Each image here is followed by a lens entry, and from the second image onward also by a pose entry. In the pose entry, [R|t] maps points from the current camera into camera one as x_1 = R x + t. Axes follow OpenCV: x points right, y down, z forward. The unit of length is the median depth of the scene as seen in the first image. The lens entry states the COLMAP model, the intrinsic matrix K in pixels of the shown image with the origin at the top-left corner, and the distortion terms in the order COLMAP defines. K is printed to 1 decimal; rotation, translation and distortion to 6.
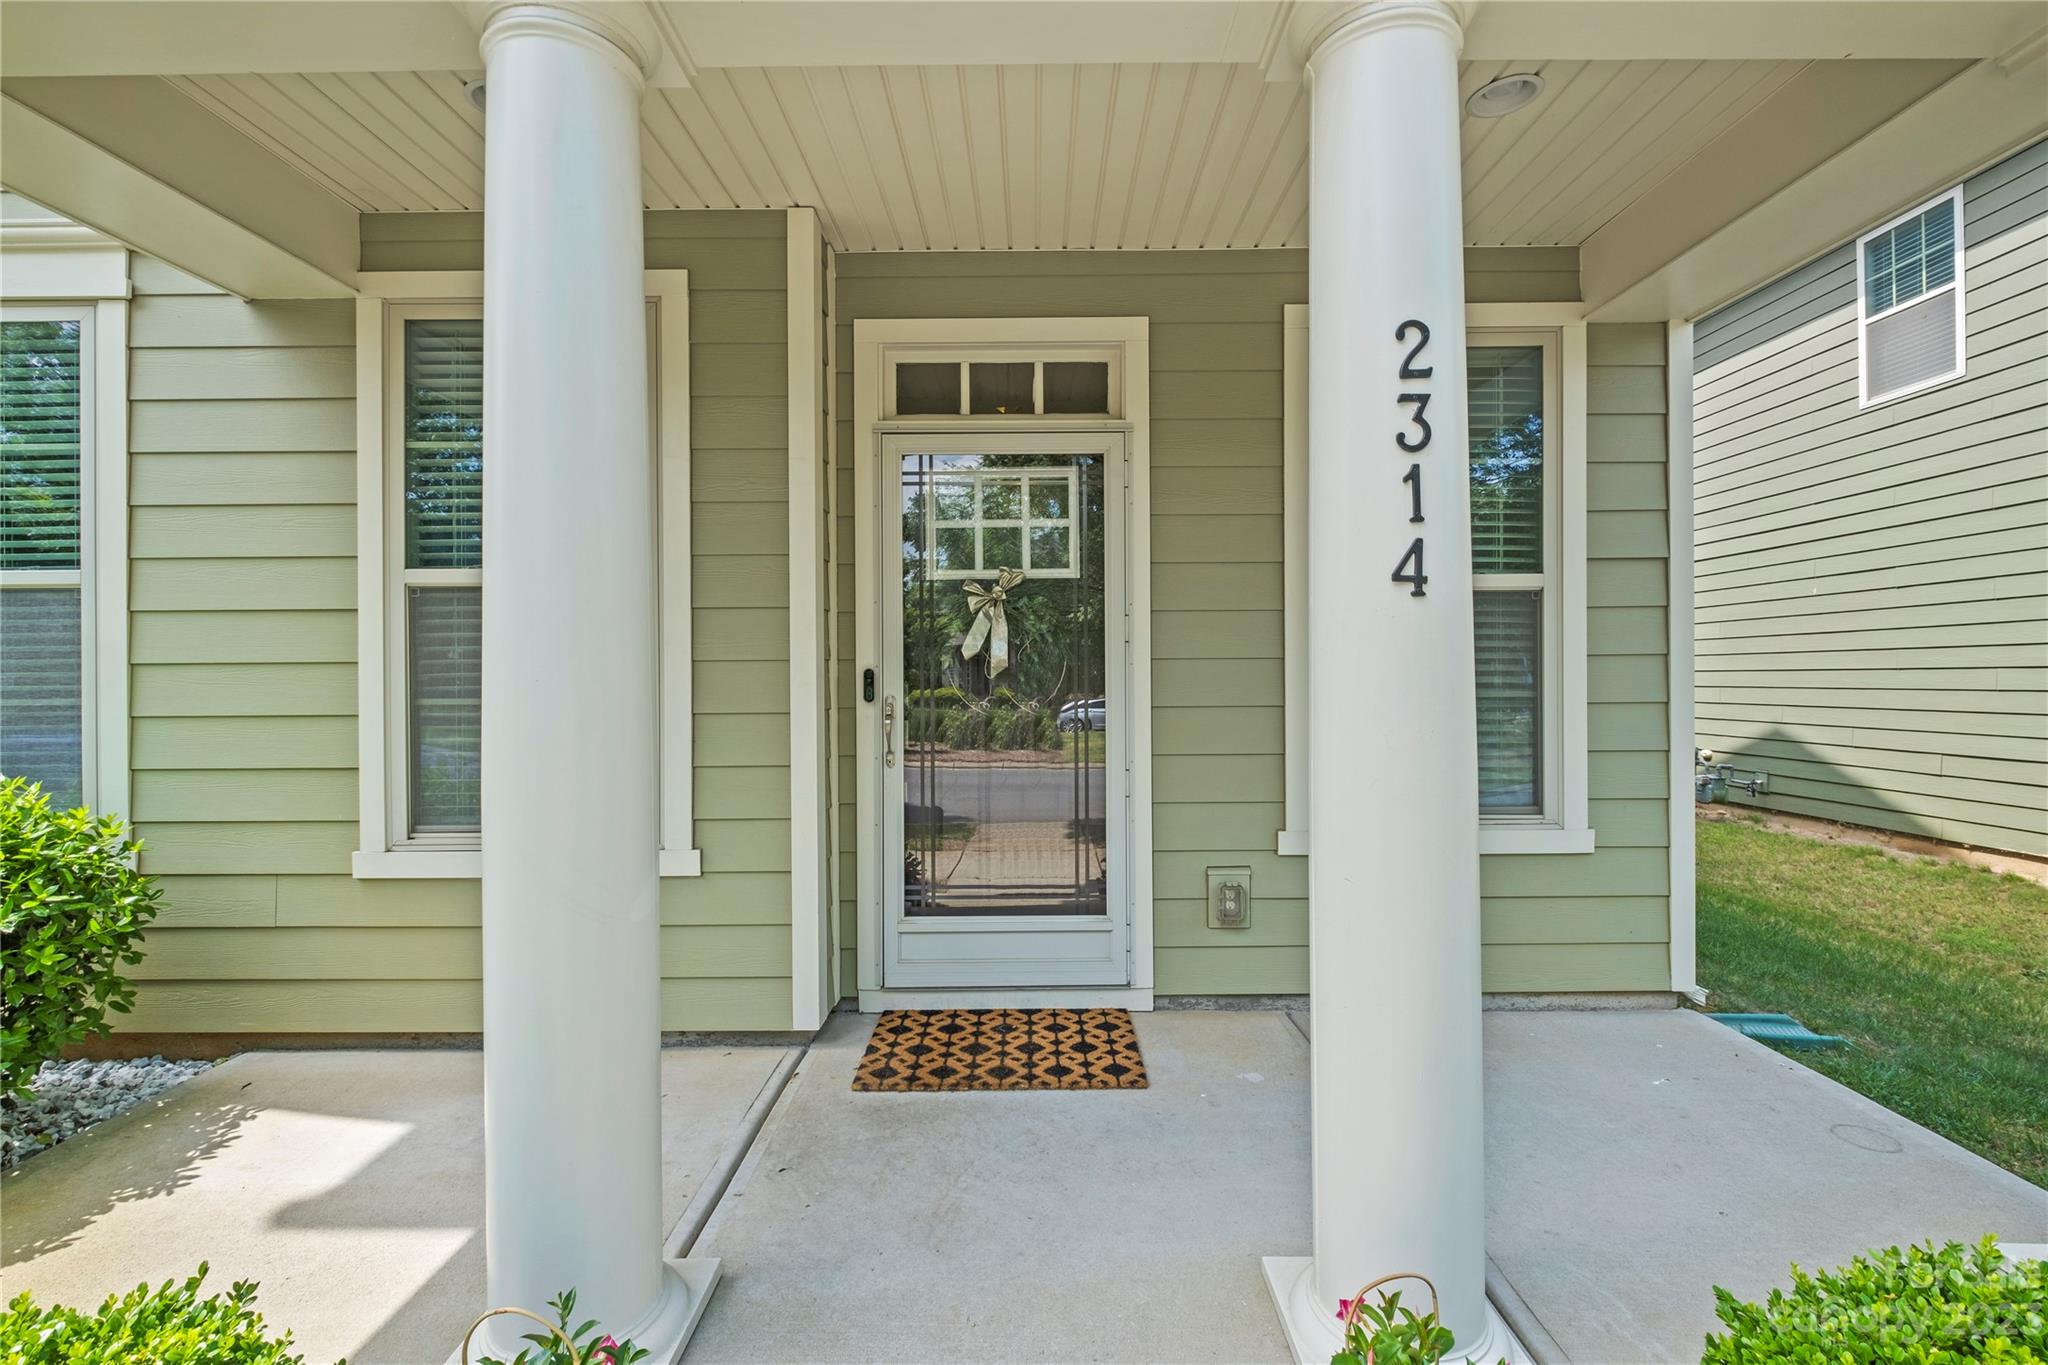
lens RADIAL K [[875.8, 0, 1047.0], [0, 875.8, 678.7], [0, 0, 1]] dist [-0.000029, -0.000223]
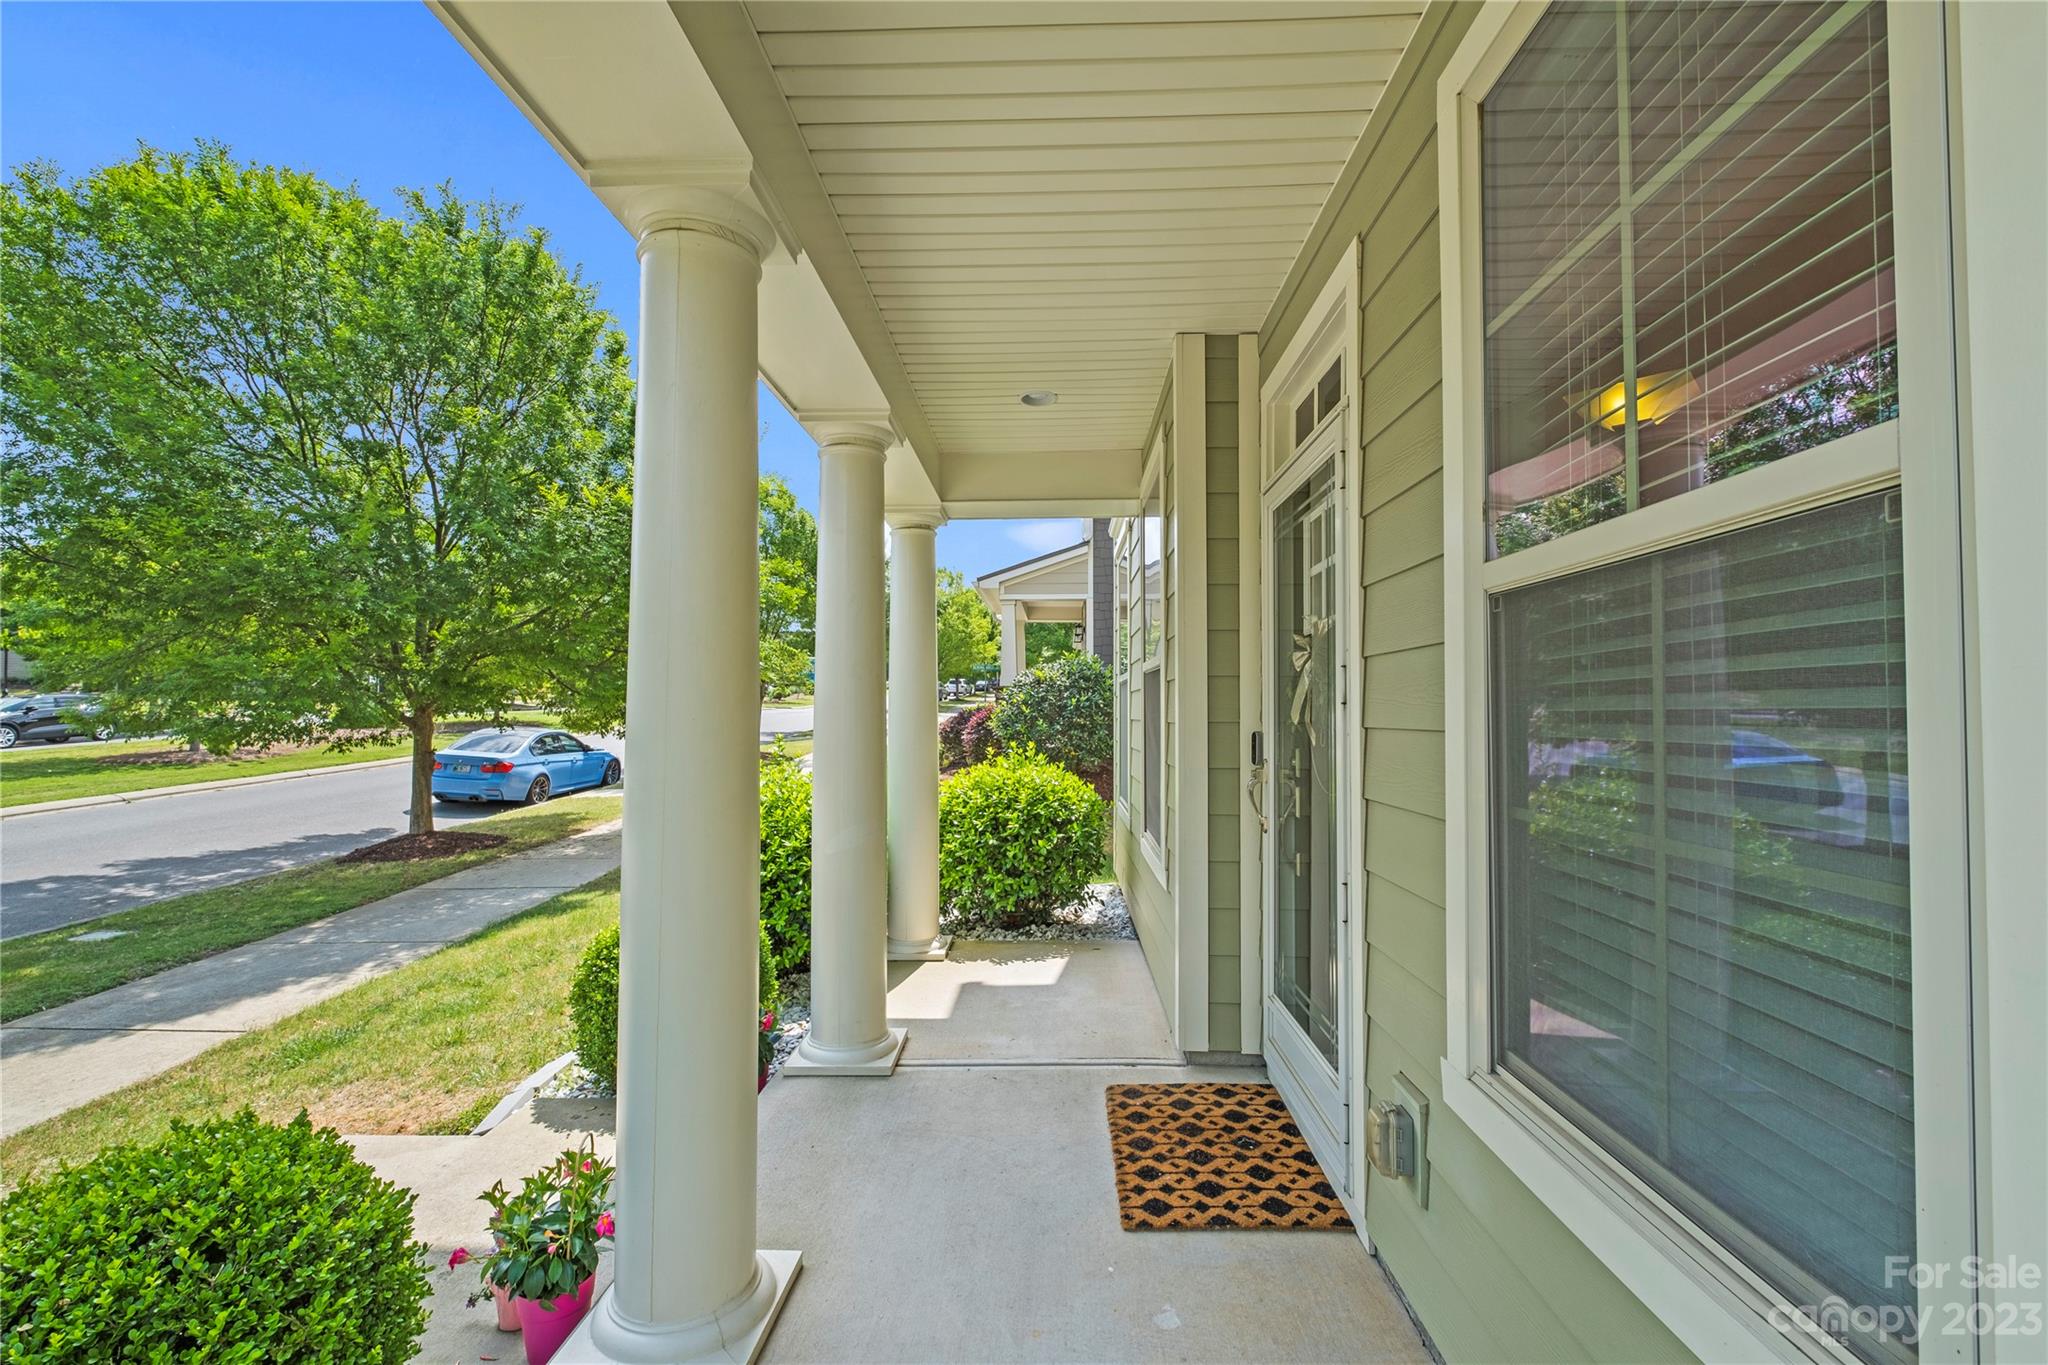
lens RADIAL K [[895.7, 0, 1031.8], [0, 895.7, 688.3], [0, 0, 1]] dist [0.000575, -0.001507]
pose [[-0.040308, -0.020721, -0.998972, 0.912593], [-0.000614, 0.999785, -0.020714, -0.045052], [0.999187, -0.000222, -0.040313, 0.849642]]
